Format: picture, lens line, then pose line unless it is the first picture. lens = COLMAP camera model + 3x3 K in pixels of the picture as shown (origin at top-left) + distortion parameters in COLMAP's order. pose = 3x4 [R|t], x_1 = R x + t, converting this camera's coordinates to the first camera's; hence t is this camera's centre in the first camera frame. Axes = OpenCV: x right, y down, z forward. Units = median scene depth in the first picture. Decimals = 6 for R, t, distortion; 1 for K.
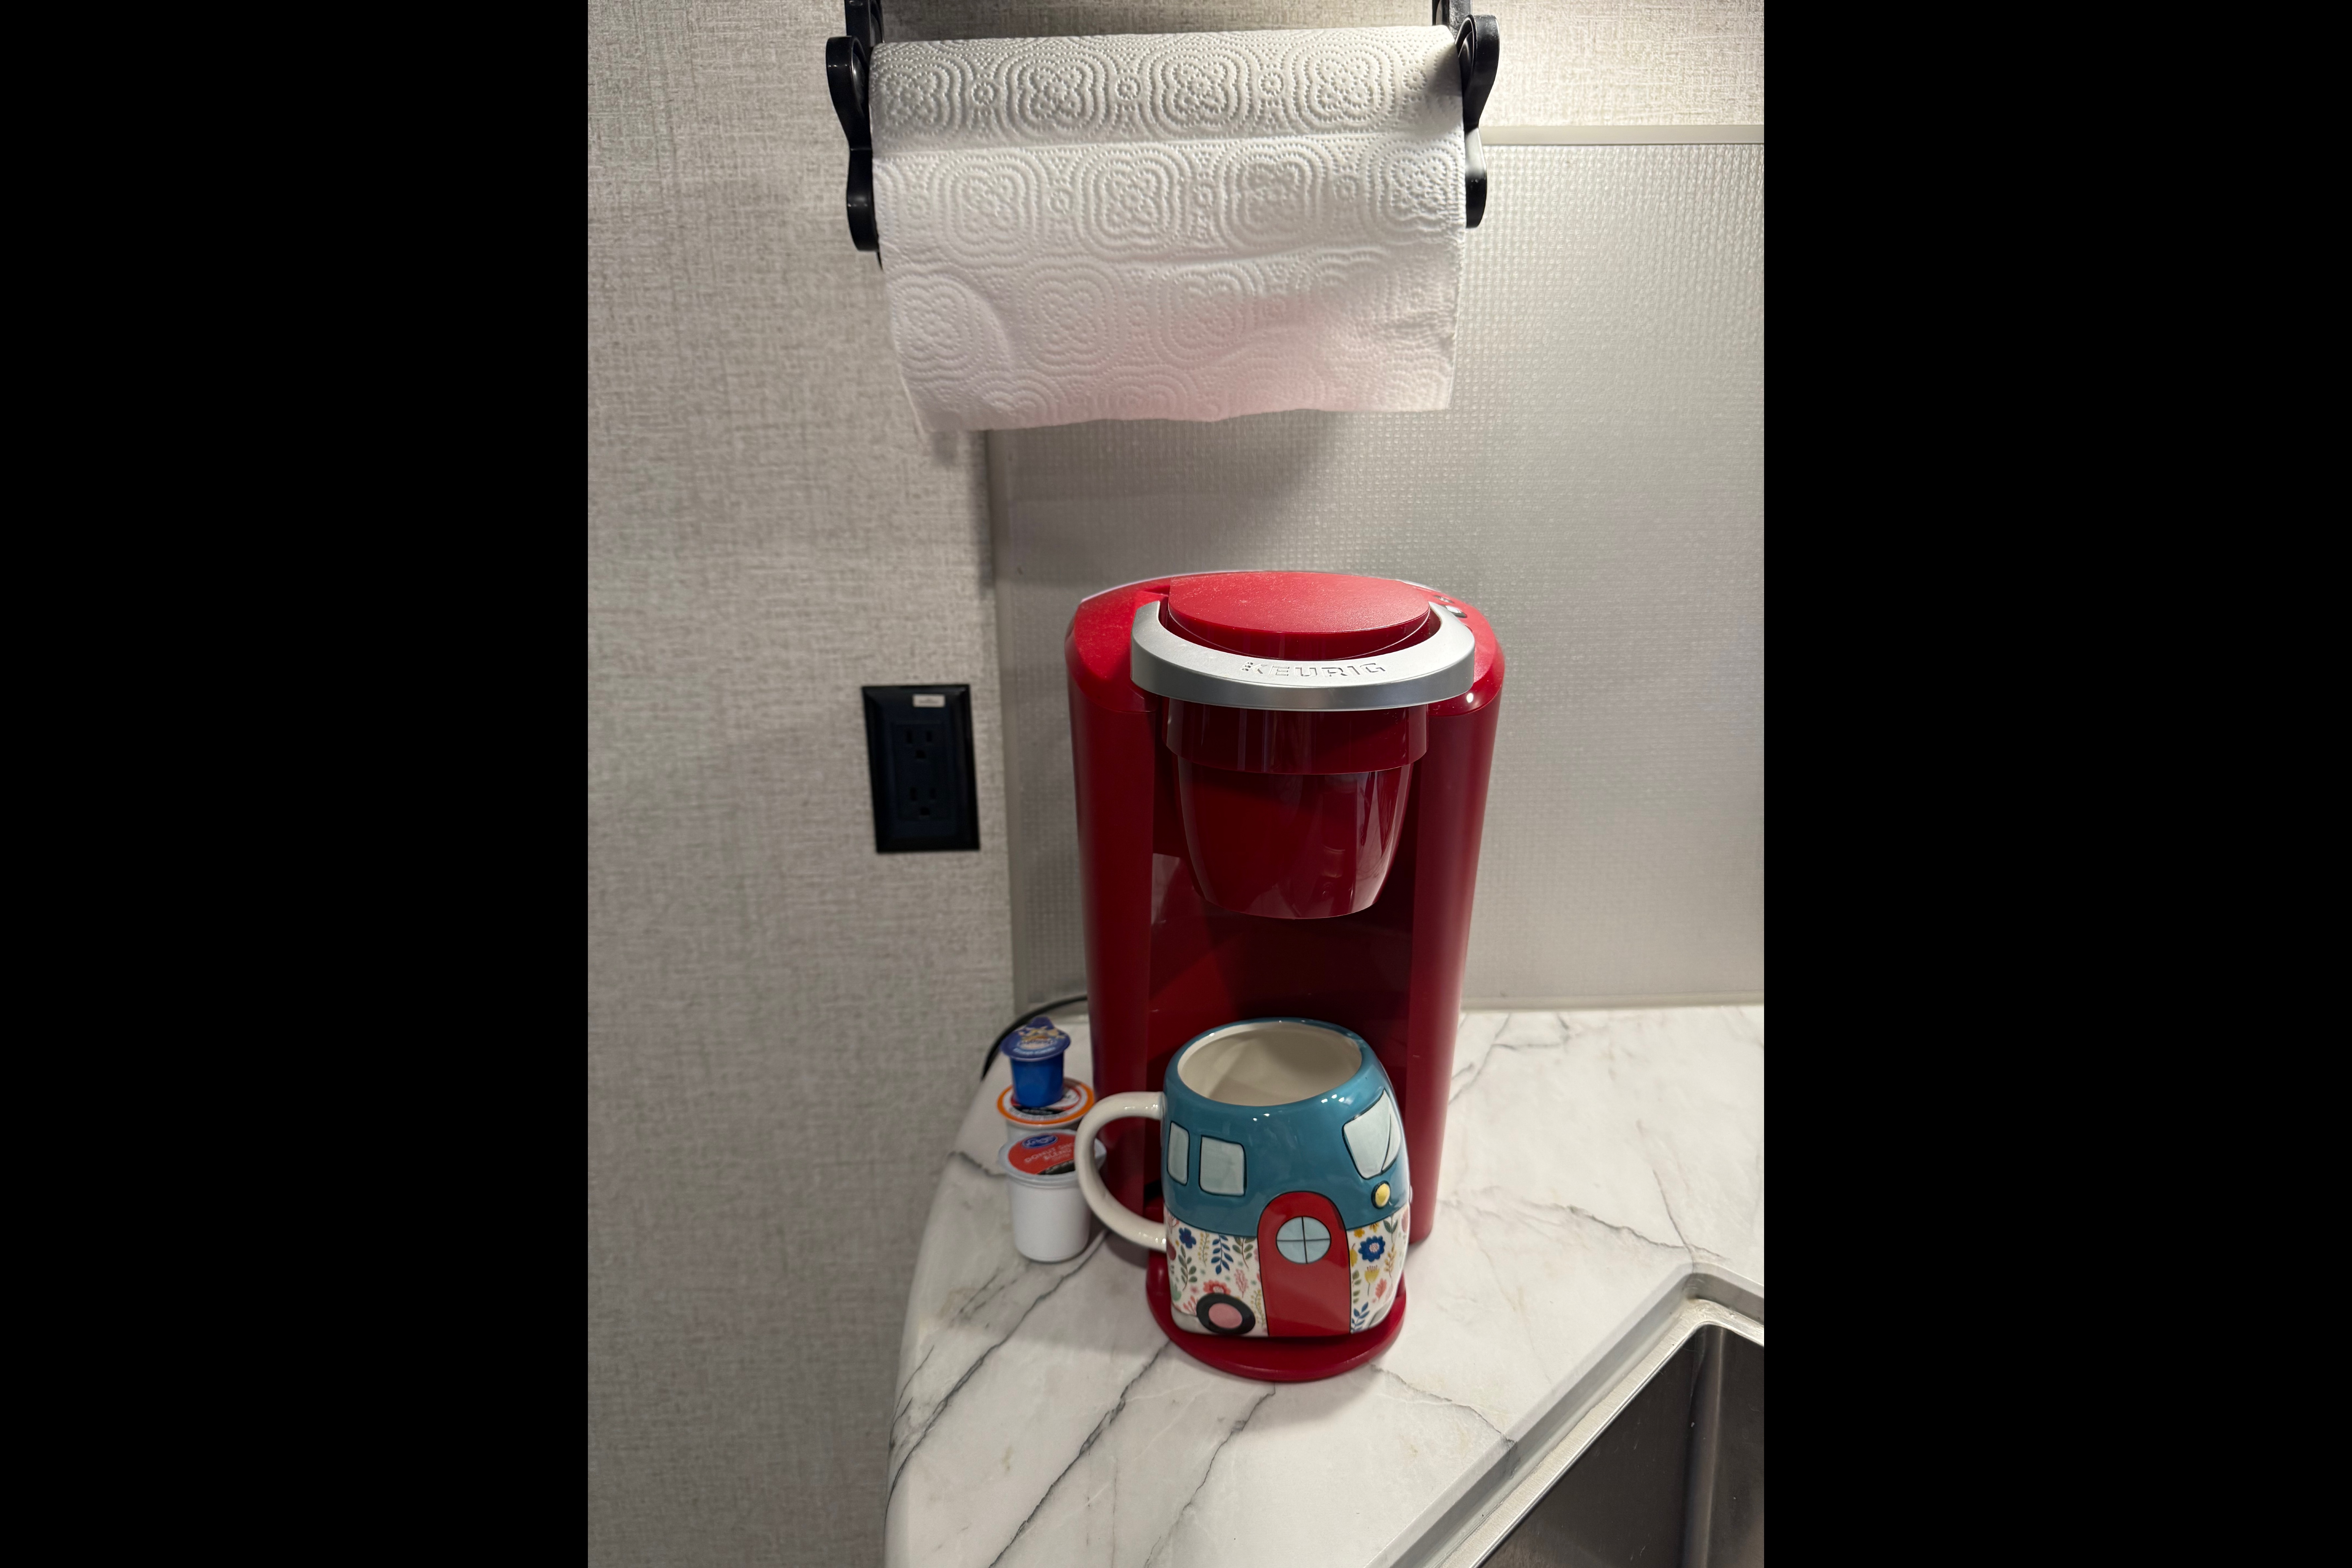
lens RADIAL K [[1112.6, 0, 1175.1], [0, 1112.6, 782.2], [0, 0, 1]] dist [-0.003157, -0.005483]
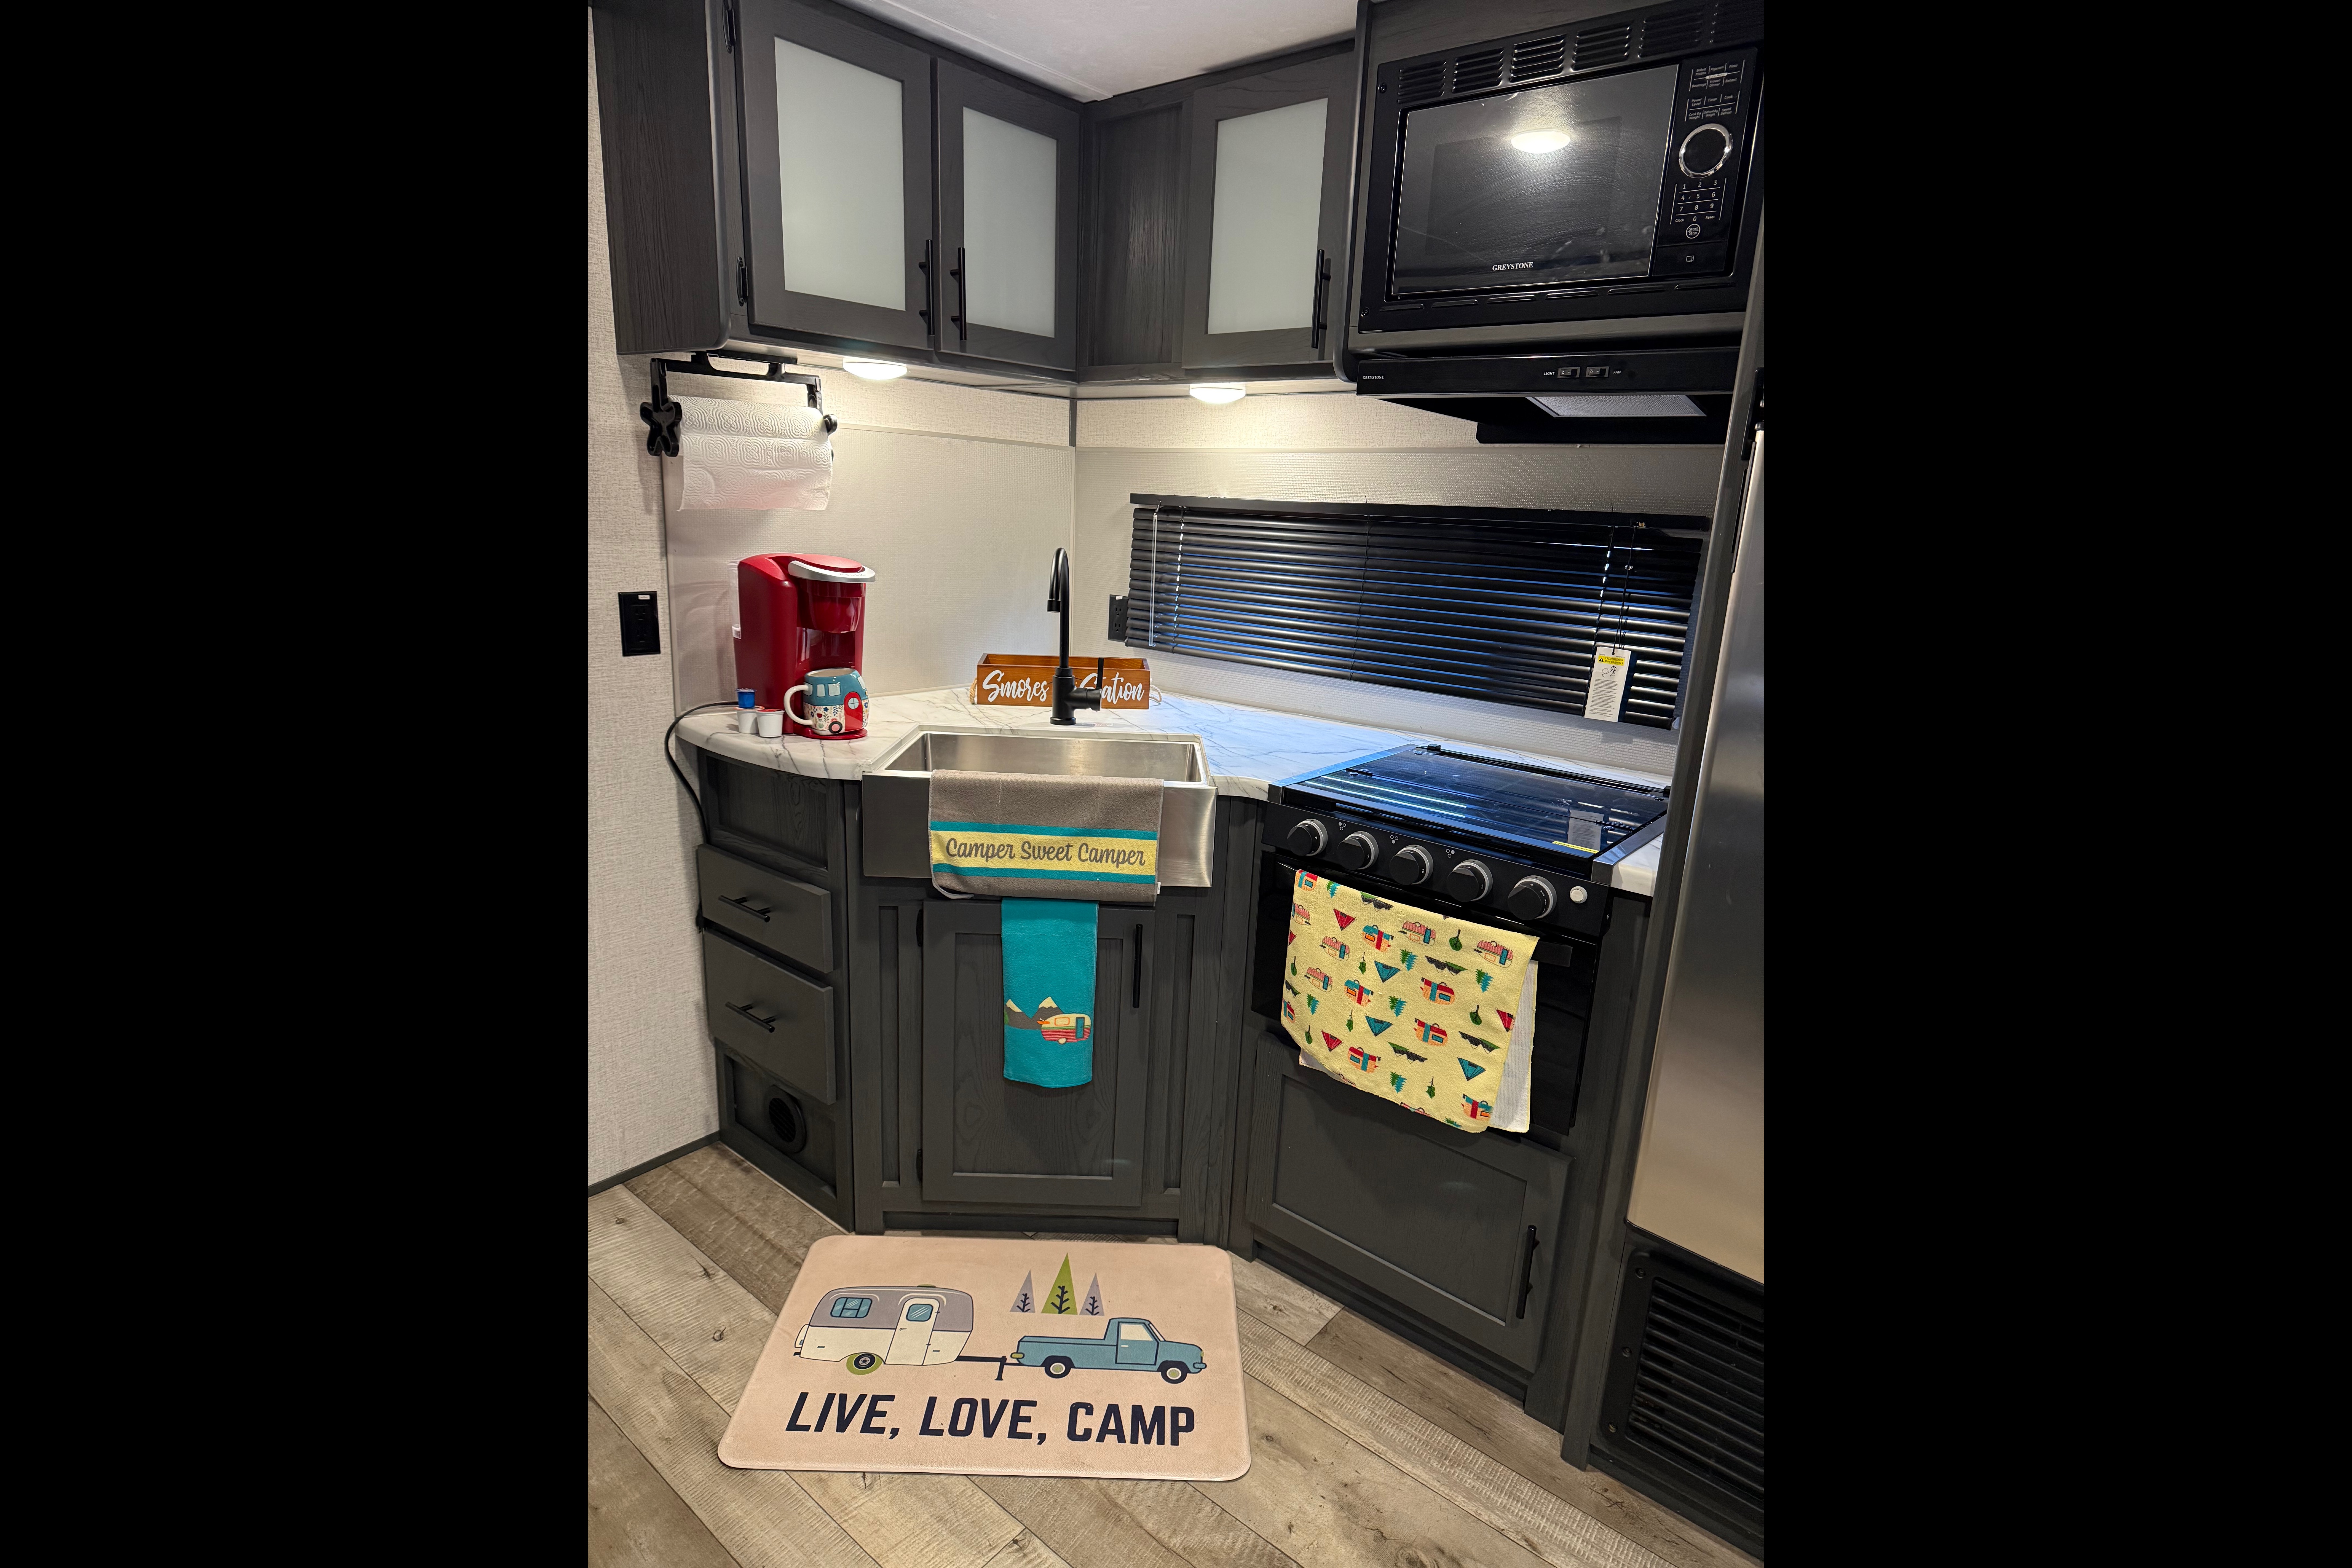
lens RADIAL K [[1112.6, 0, 1191.8], [0, 1112.6, 791.4], [0, 0, 1]] dist [-0.003157, -0.005483]
pose [[0.652127, -0.144335, 0.744243, -1.621425], [0.110688, 0.989316, 0.094875, 0.324877], [-0.749986, 0.020508, 0.661136, -2.043466]]
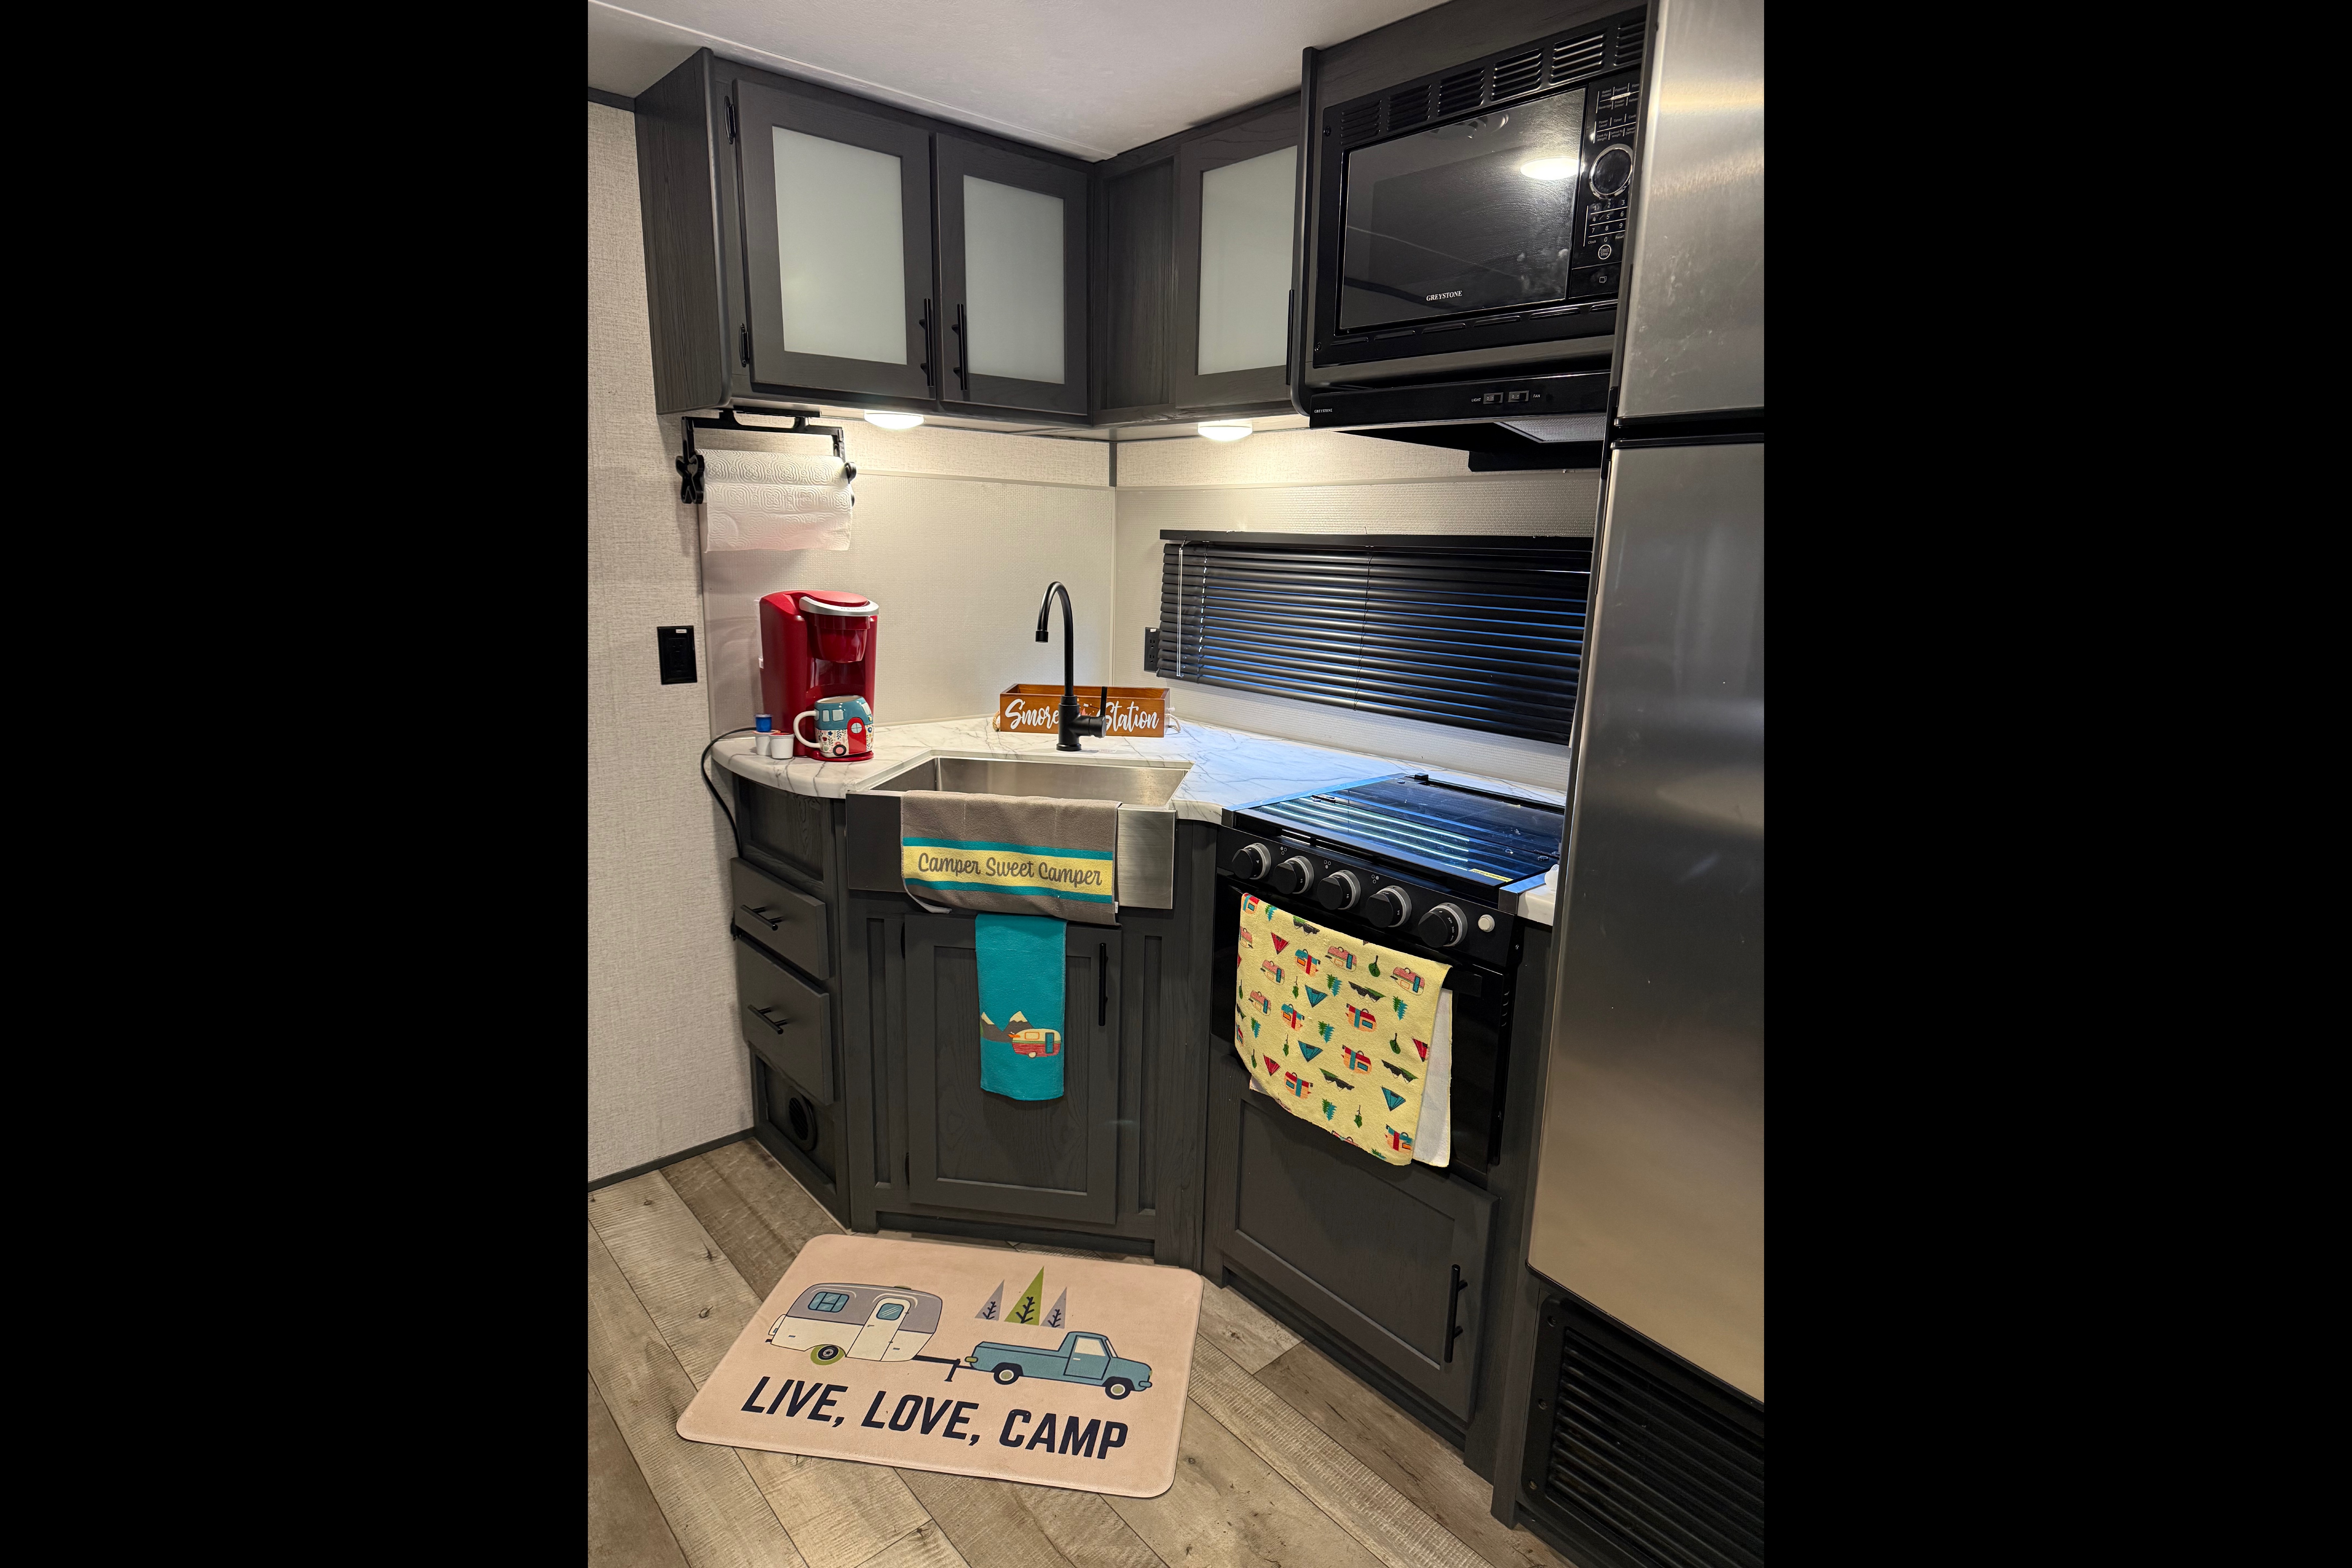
lens RADIAL K [[1112.6, 0, 1190.2], [0, 1112.6, 788.8], [0, 0, 1]] dist [-0.003157, -0.005483]
pose [[0.758404, -0.107314, 0.642890, -1.299161], [0.104064, 0.993636, 0.043099, 0.411213], [-0.643424, 0.034215, 0.764745, -2.462339]]
